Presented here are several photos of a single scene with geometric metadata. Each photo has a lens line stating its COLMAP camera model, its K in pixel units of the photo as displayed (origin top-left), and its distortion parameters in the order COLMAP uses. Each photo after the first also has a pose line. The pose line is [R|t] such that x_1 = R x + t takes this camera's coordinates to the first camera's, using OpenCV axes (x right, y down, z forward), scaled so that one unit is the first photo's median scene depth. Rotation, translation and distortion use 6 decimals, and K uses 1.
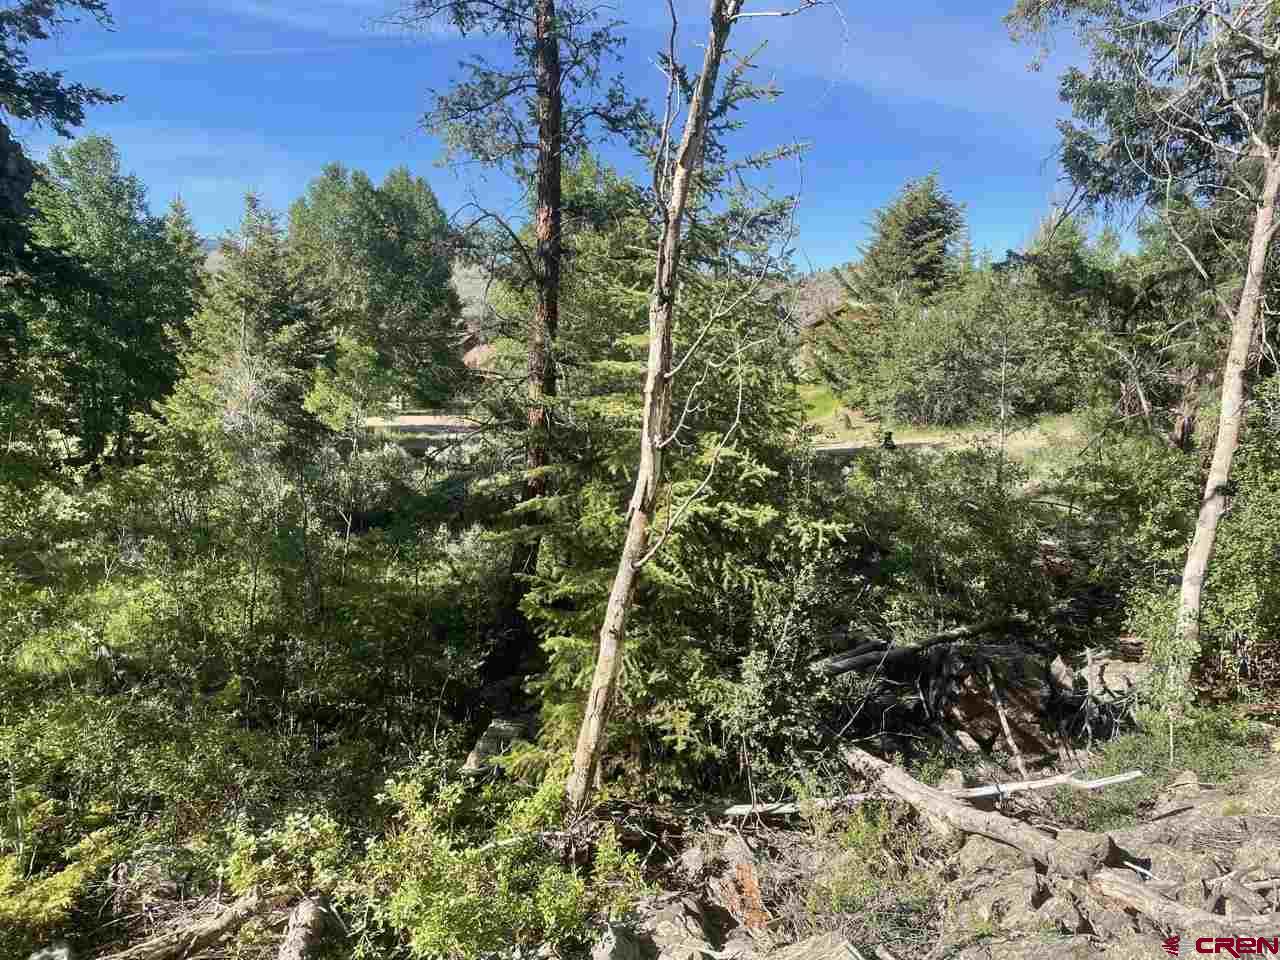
lens RADIAL K [[987.3, 0, 663.8], [0, 987.3, 467.7], [0, 0, 1]] dist [0.095715, -0.122266]
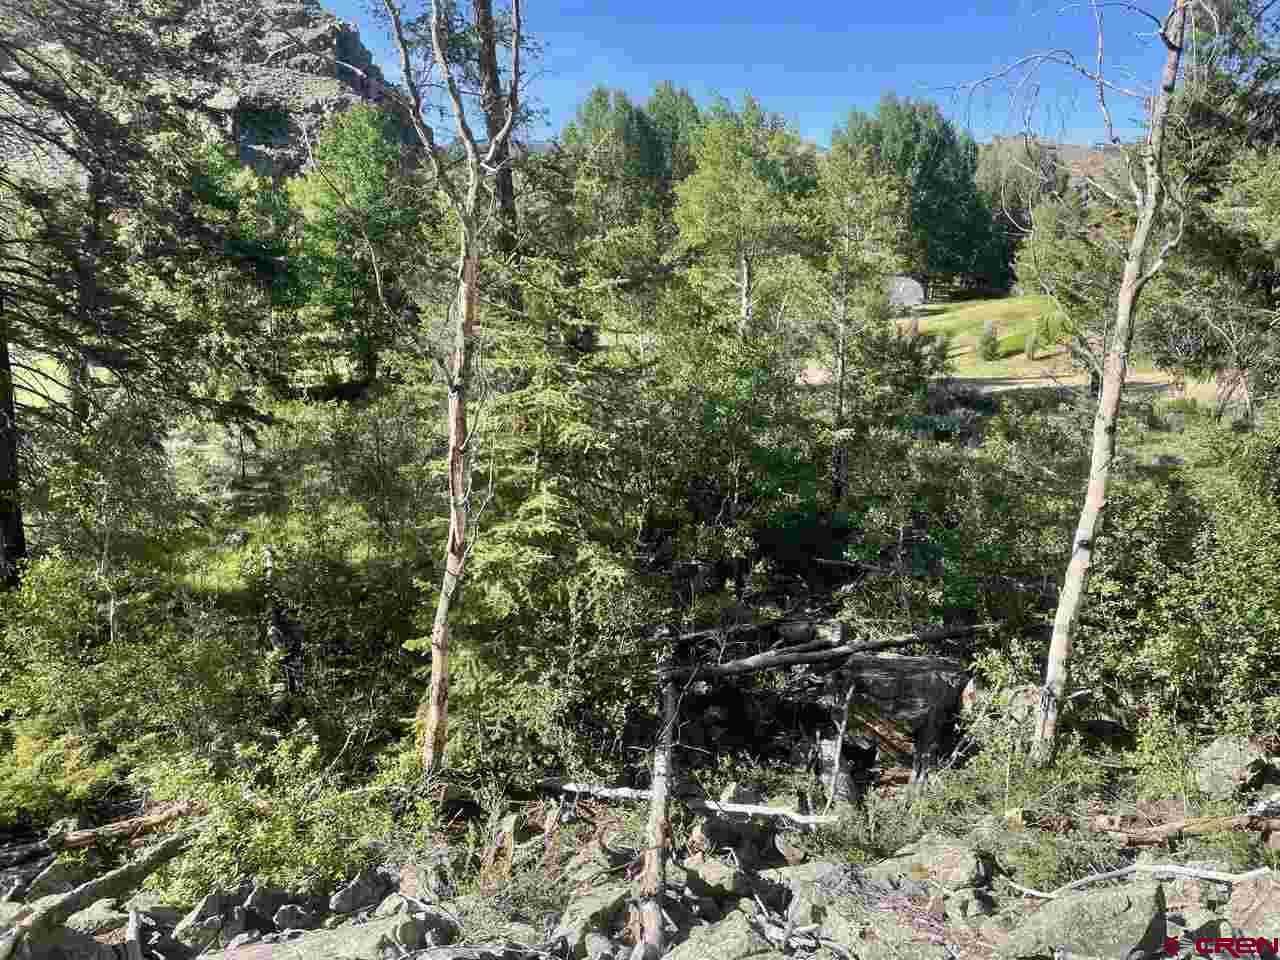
lens RADIAL K [[987.3, 0, 634.8], [0, 987.3, 467.9], [0, 0, 1]] dist [0.095715, -0.122266]
pose [[0.943746, 0.051912, -0.326572, 0.450295], [-0.015839, 0.993563, 0.112165, -0.156062], [0.330292, -0.100682, 0.938494, -0.066639]]
